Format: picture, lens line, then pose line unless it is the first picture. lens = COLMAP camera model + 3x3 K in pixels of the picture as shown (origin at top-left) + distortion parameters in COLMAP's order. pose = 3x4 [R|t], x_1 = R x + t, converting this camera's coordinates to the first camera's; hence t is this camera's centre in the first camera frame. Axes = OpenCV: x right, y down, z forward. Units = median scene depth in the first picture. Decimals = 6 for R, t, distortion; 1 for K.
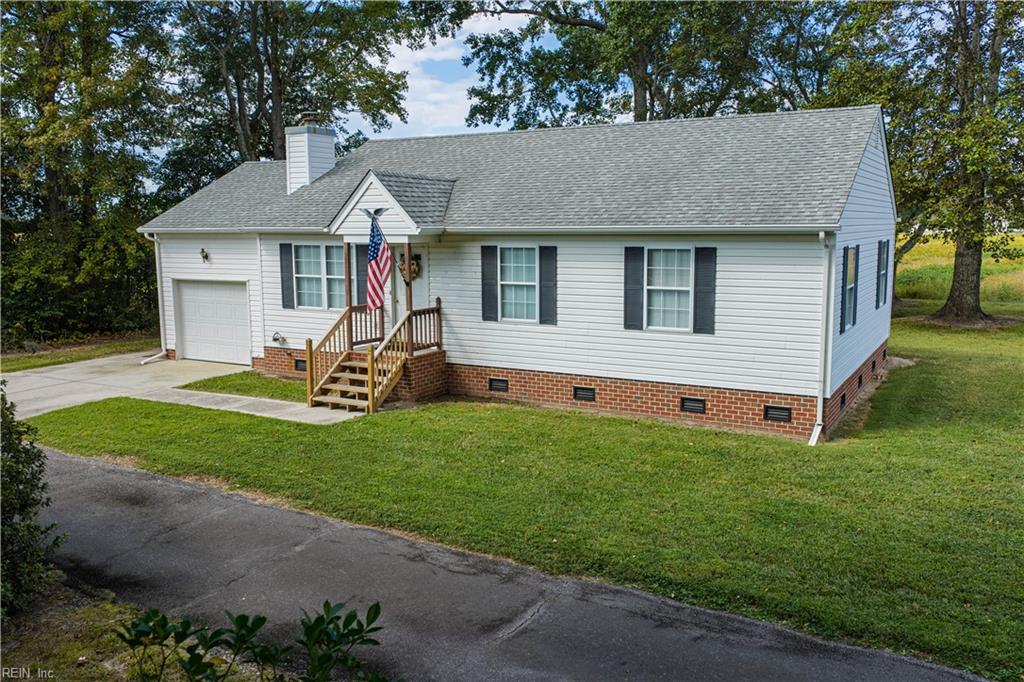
lens RADIAL K [[867.7, 0, 510.3], [0, 867.7, 338.3], [0, 0, 1]] dist [-0.001562, -0.012538]
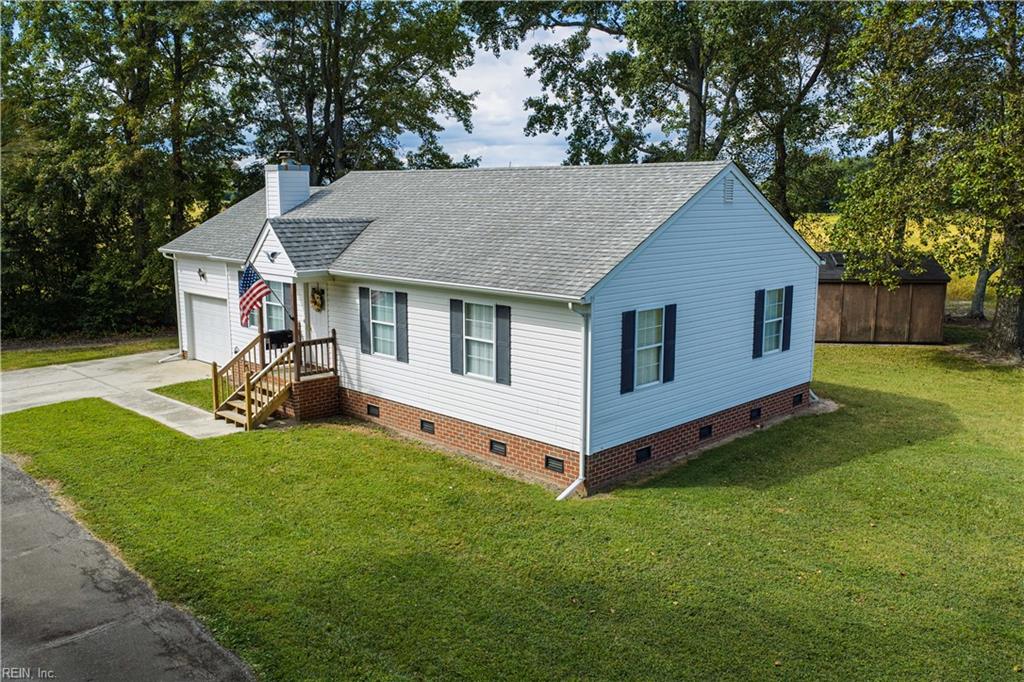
lens RADIAL K [[867.7, 0, 511.9], [0, 867.7, 344.9], [0, 0, 1]] dist [-0.001562, -0.012538]
pose [[0.967446, 0.052392, -0.247595, 0.424164], [-0.041551, 0.997943, 0.048811, -0.091277], [0.249643, -0.036934, 0.967633, -0.039932]]
